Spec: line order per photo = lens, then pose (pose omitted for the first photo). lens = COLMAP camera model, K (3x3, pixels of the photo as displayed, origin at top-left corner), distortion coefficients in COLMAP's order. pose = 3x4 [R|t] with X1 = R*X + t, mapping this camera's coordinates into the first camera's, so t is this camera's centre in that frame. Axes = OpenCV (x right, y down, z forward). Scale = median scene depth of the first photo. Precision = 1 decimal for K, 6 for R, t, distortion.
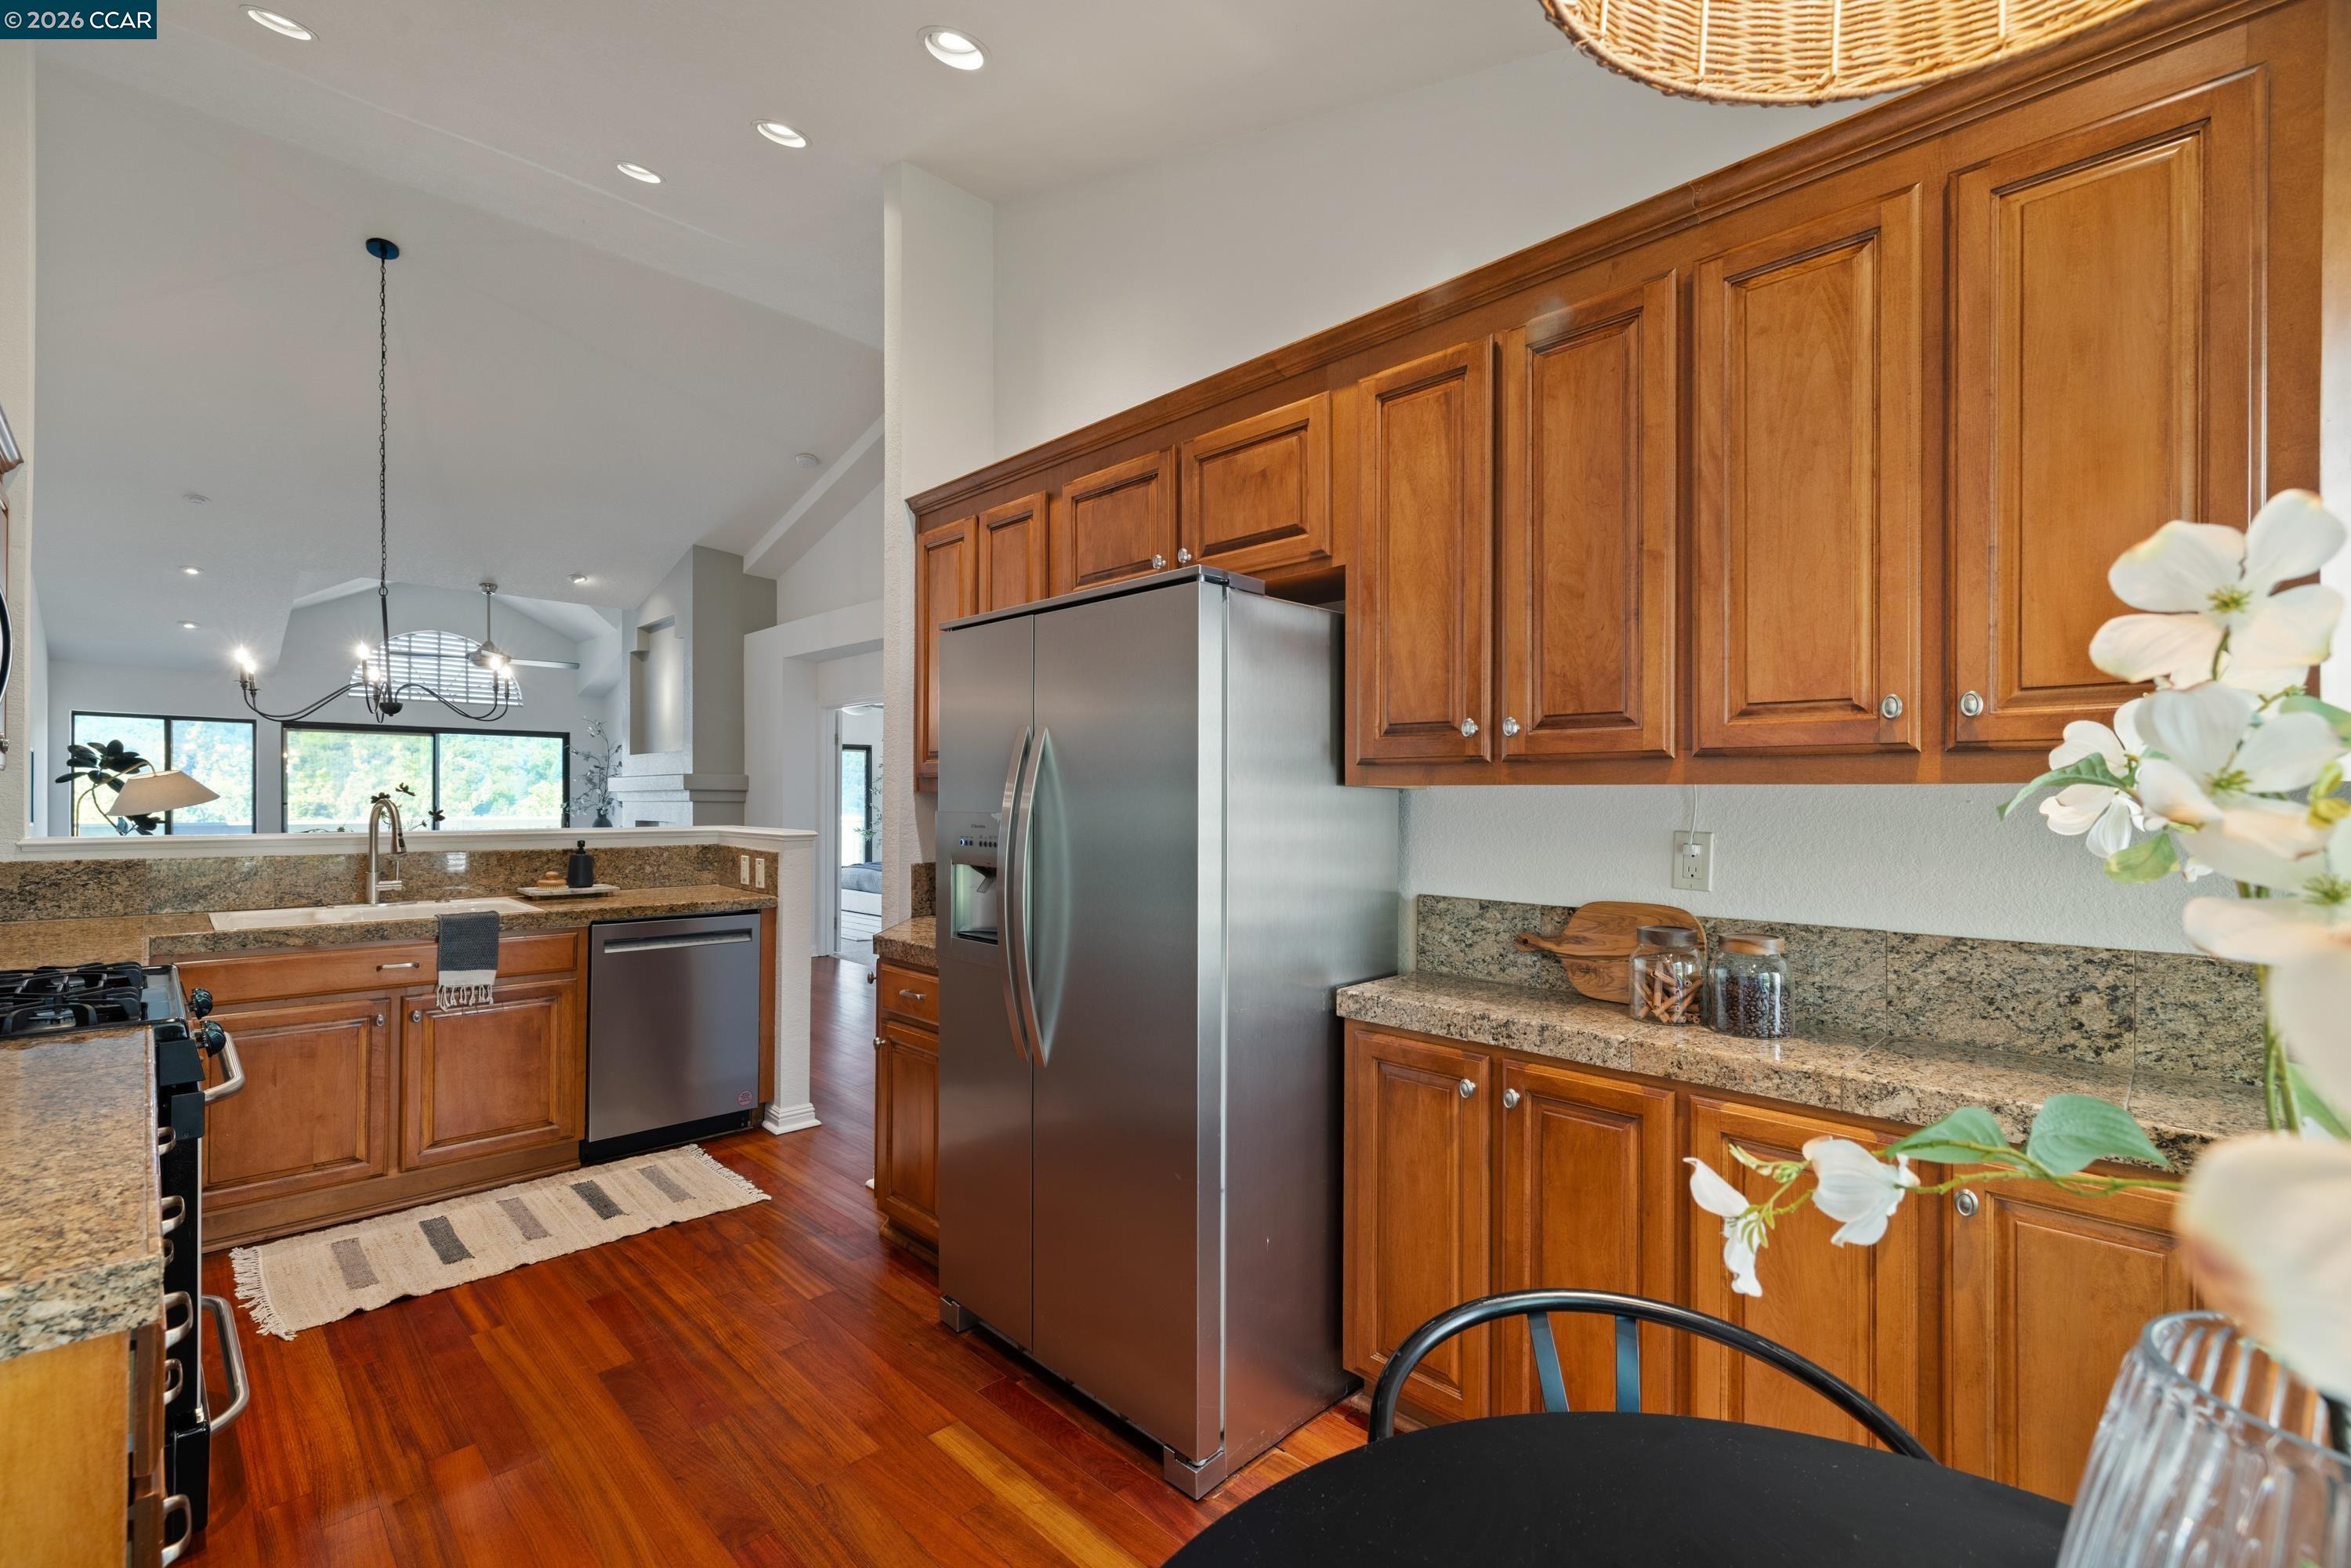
lens RADIAL K [[1015.3, 0, 1184.2], [0, 1015.3, 801.4], [0, 0, 1]] dist [0.003773, -0.000673]
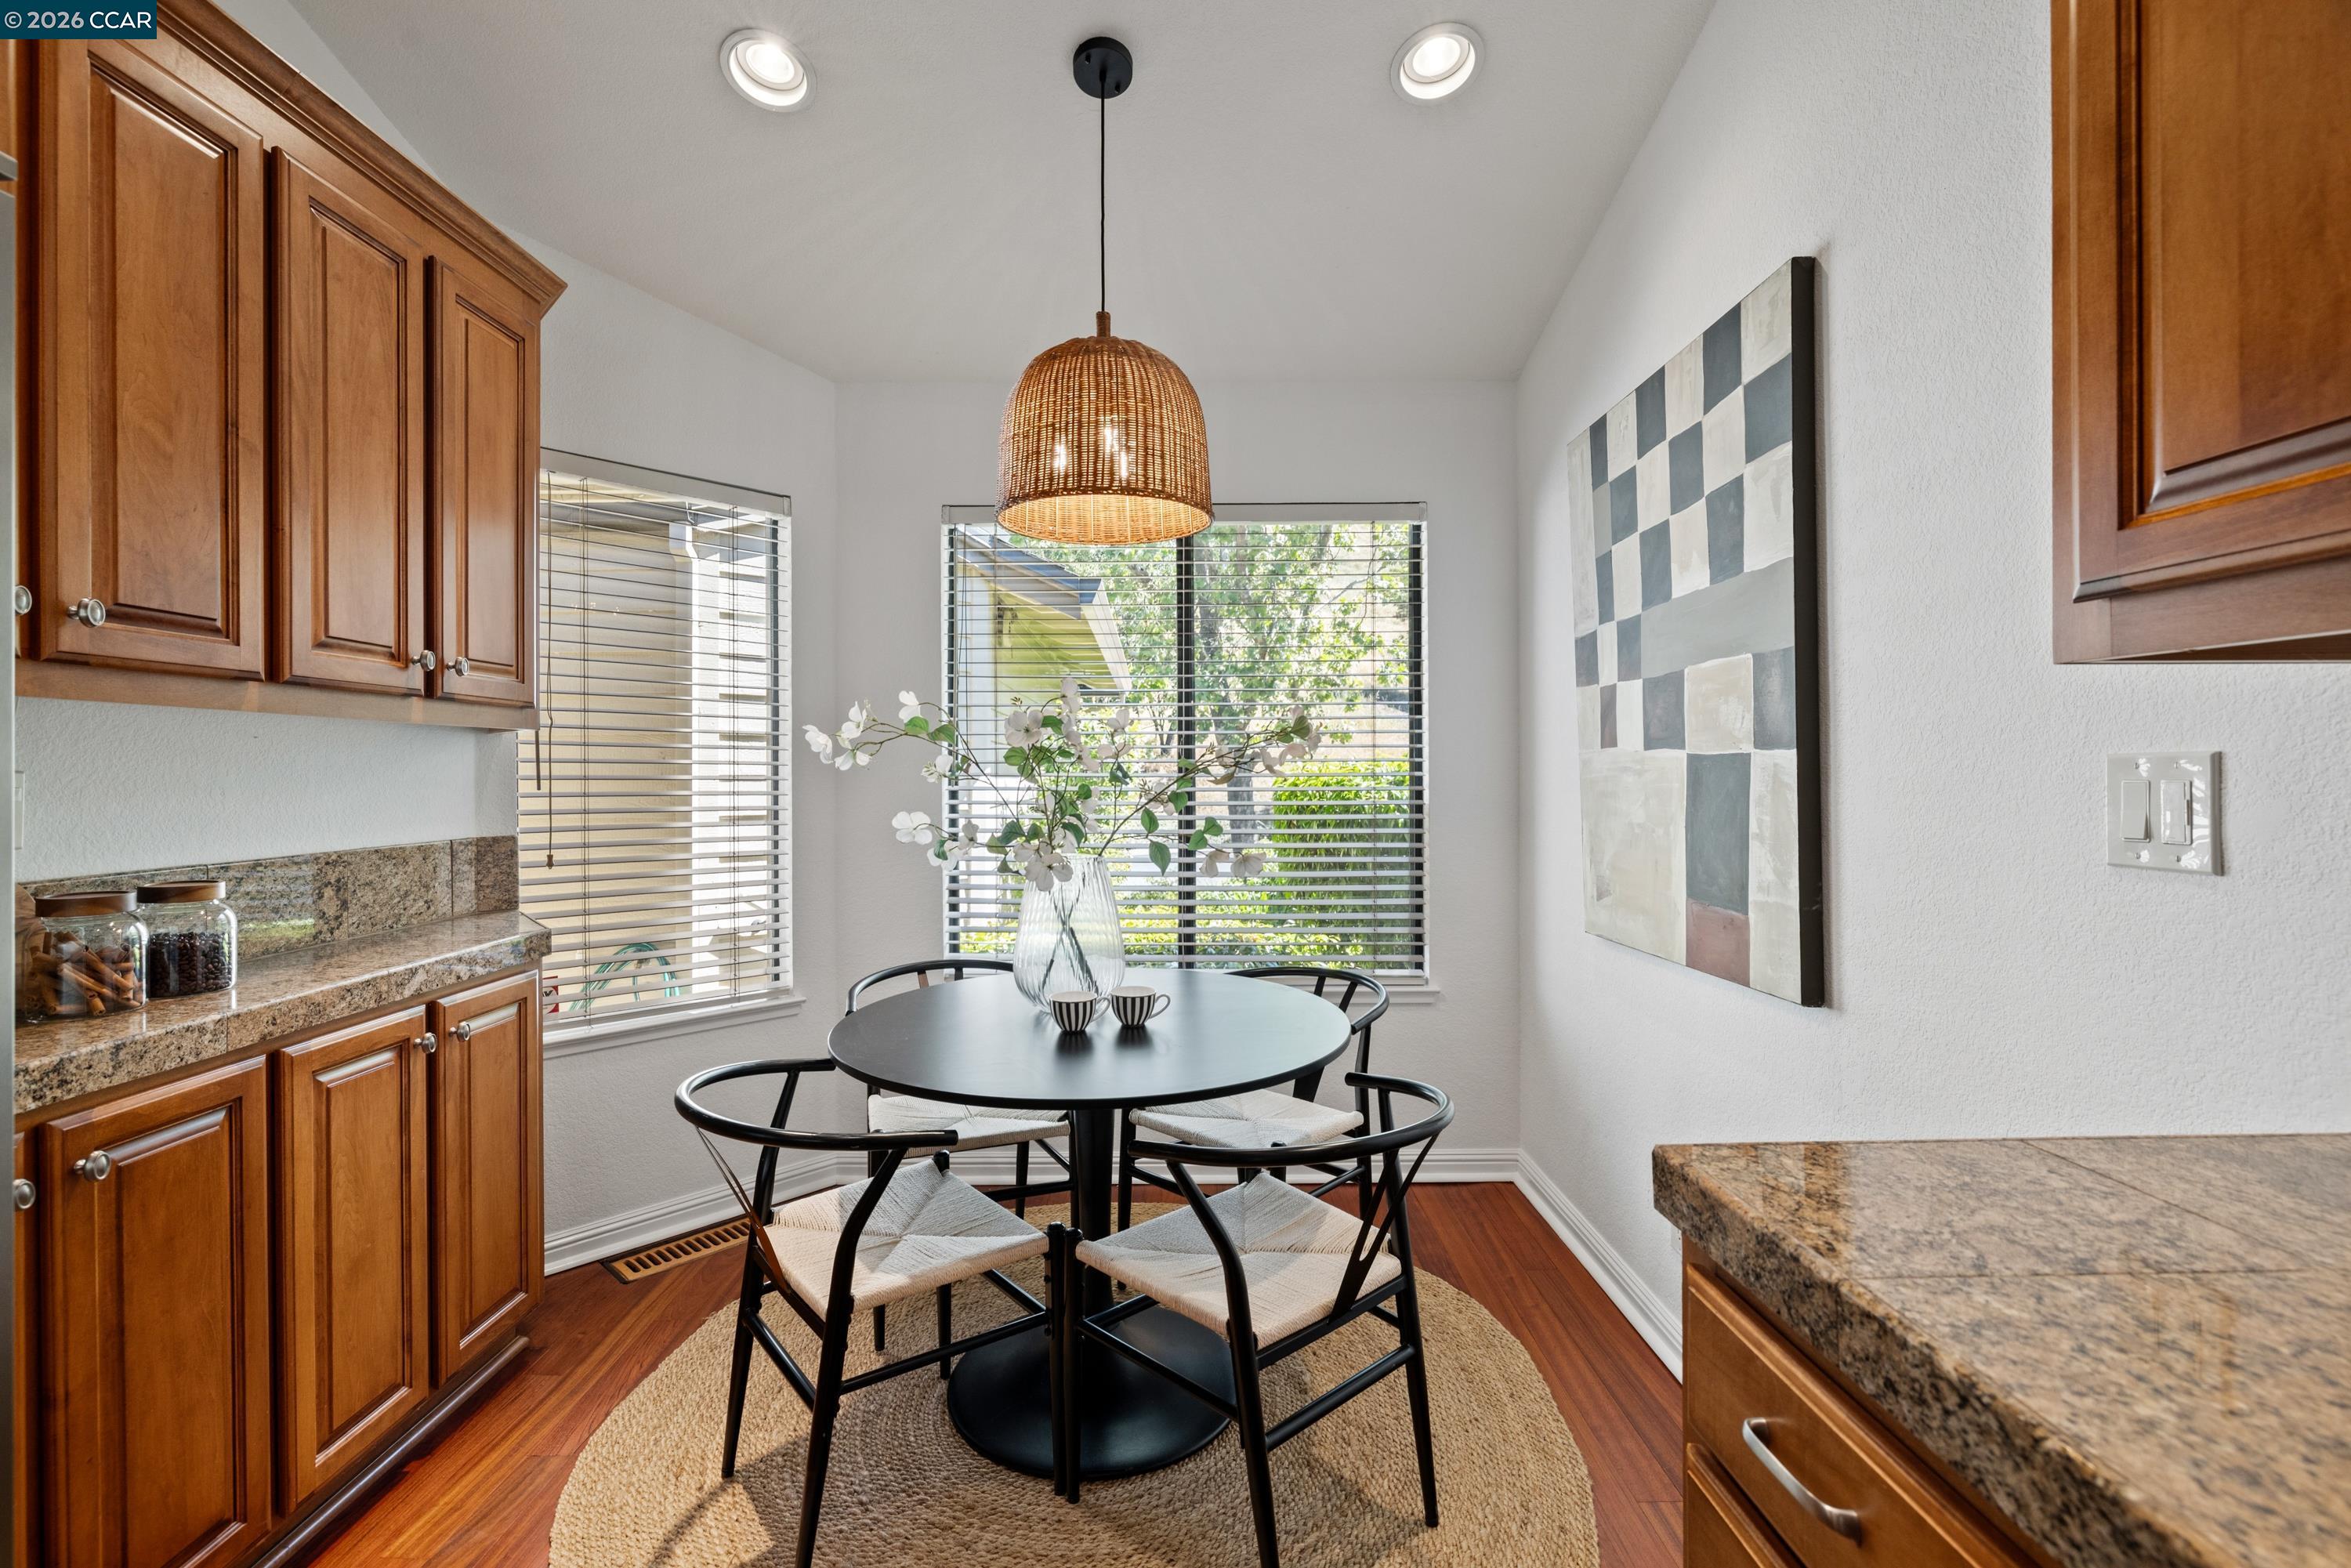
lens RADIAL K [[1029.7, 0, 1174.8], [0, 1029.7, 772.8], [0, 0, 1]] dist [-0.001861, 0.000337]
pose [[-0.711713, -0.004333, 0.702457, -0.748316], [0.002227, 0.999962, 0.008424, 0.032363], [-0.702467, 0.007560, -0.711676, 1.113089]]
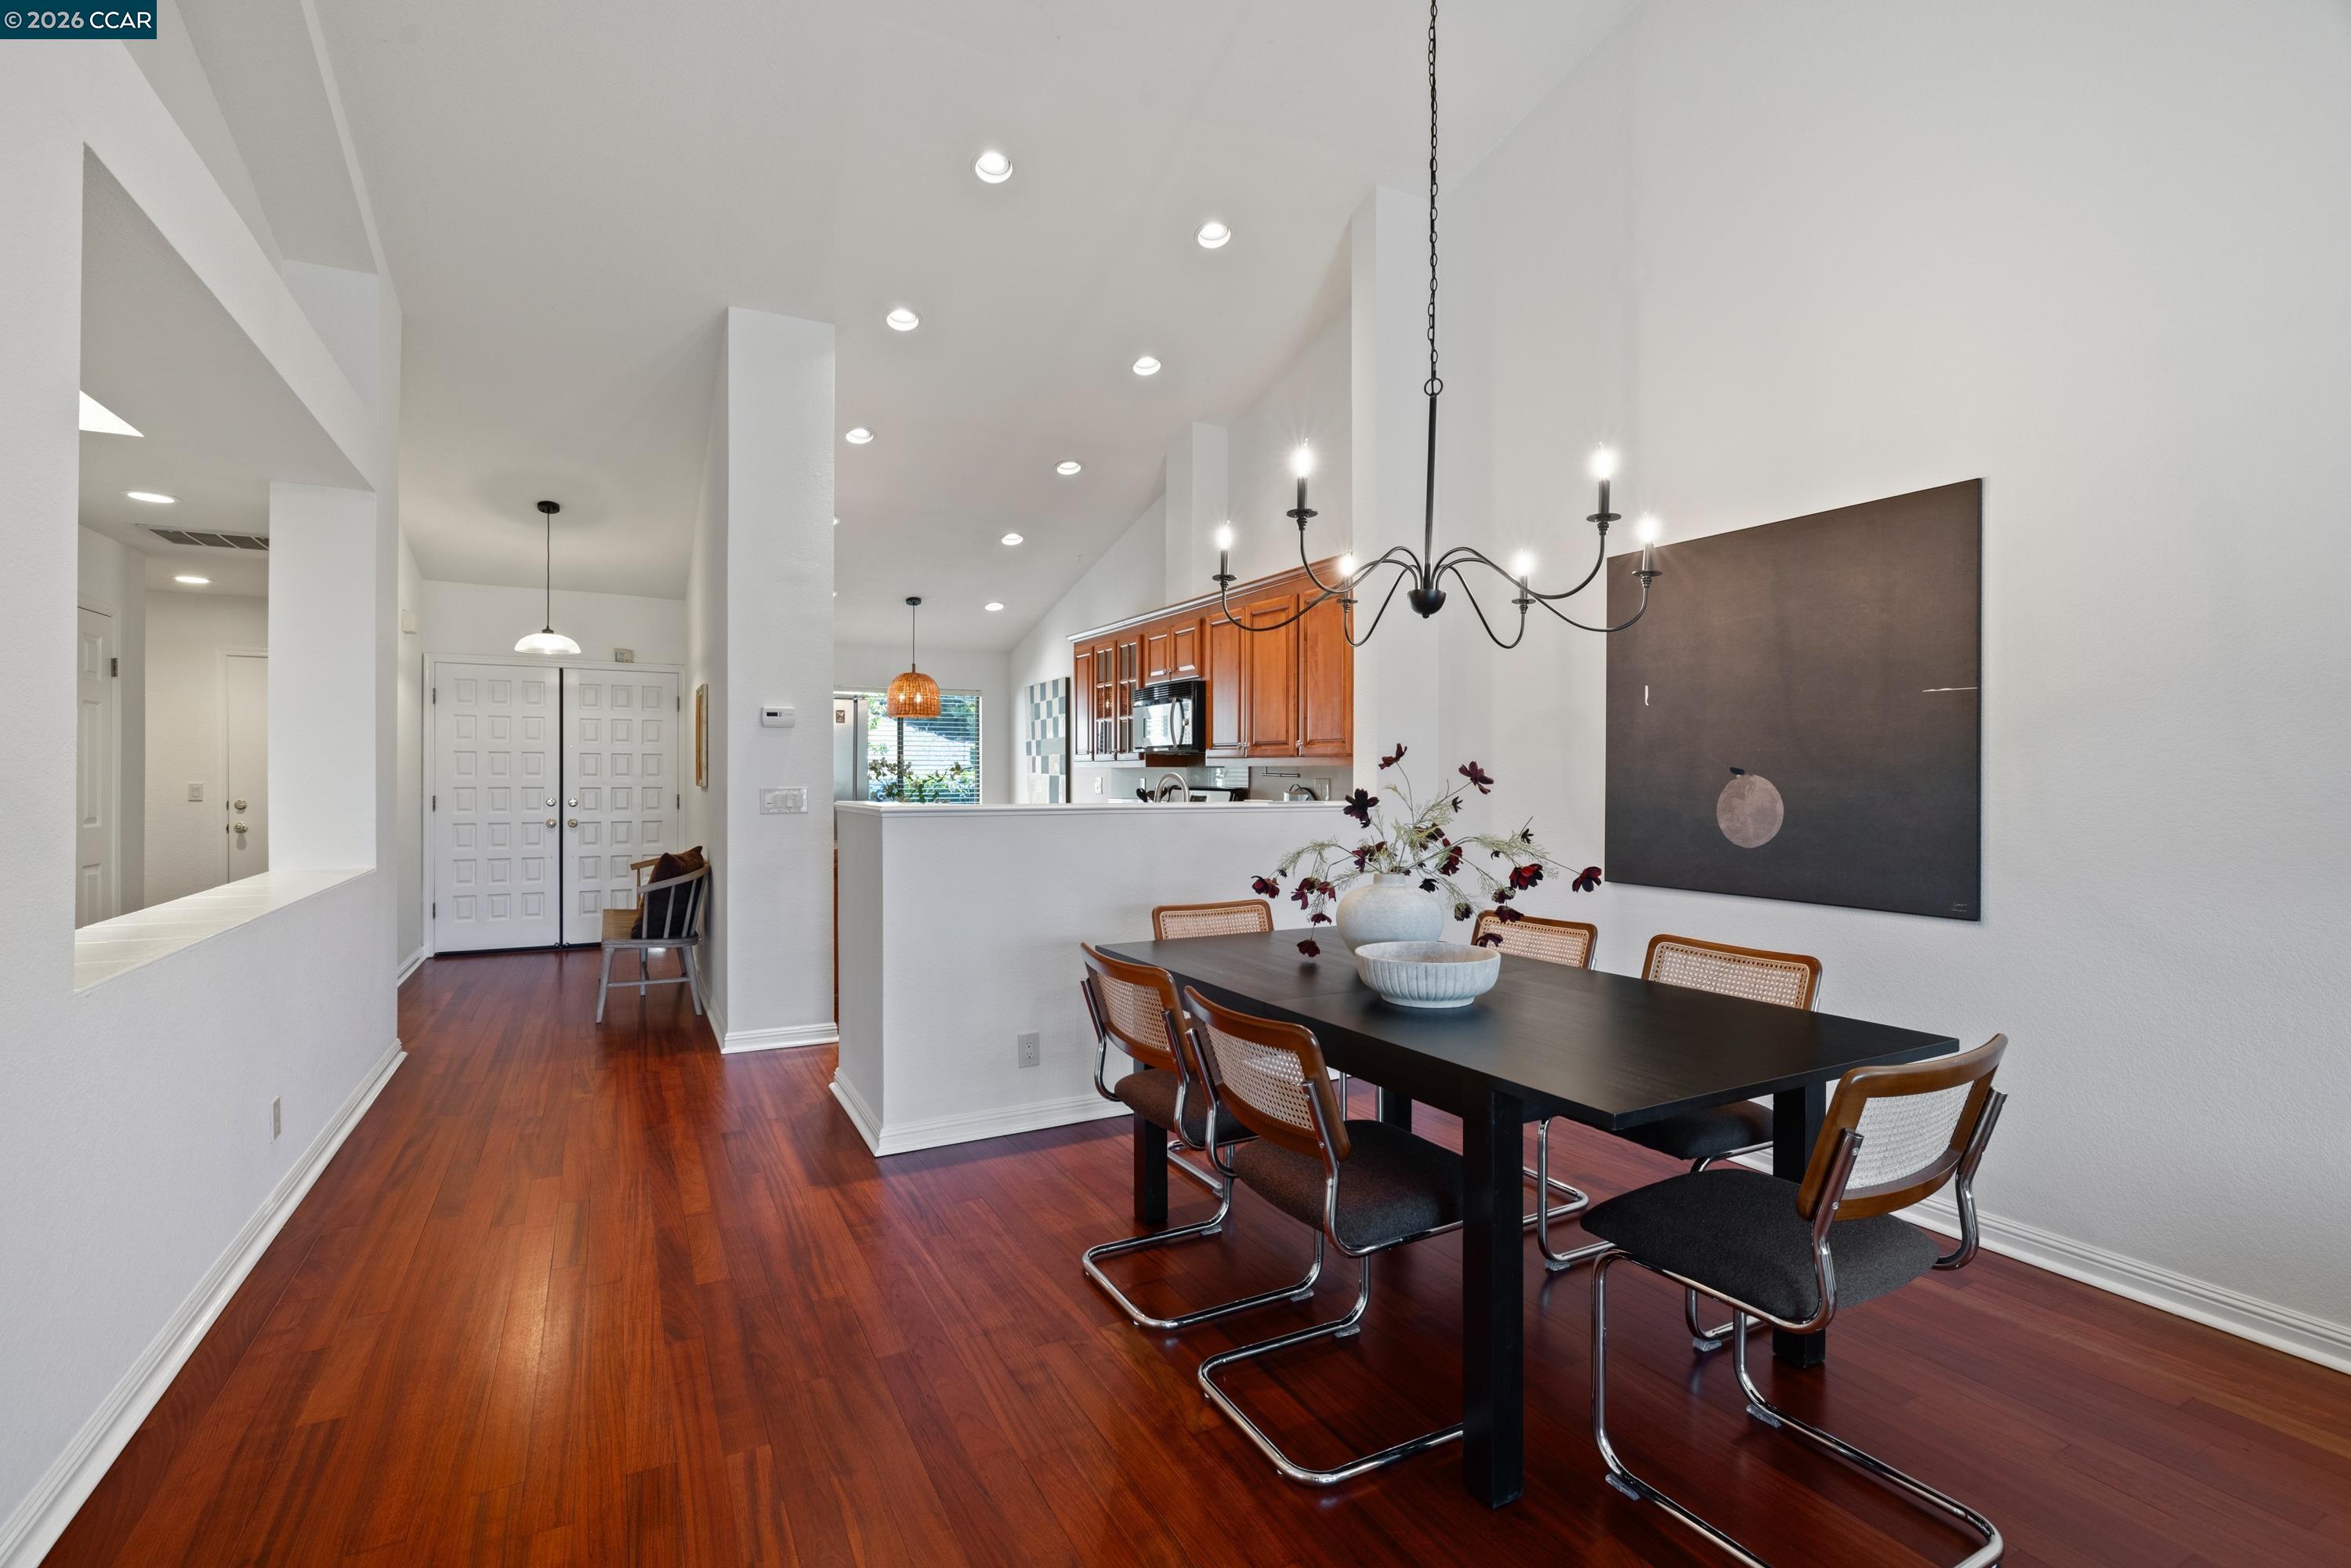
lens RADIAL K [[1029.7, 0, 1170.1], [0, 1029.7, 779.9], [0, 0, 1]] dist [-0.001861, 0.000337]
pose [[-0.960605, -0.006403, 0.277843, -1.520689], [-0.004622, 0.999964, 0.007066, 0.021245], [-0.277879, 0.005504, -0.960600, 2.814922]]
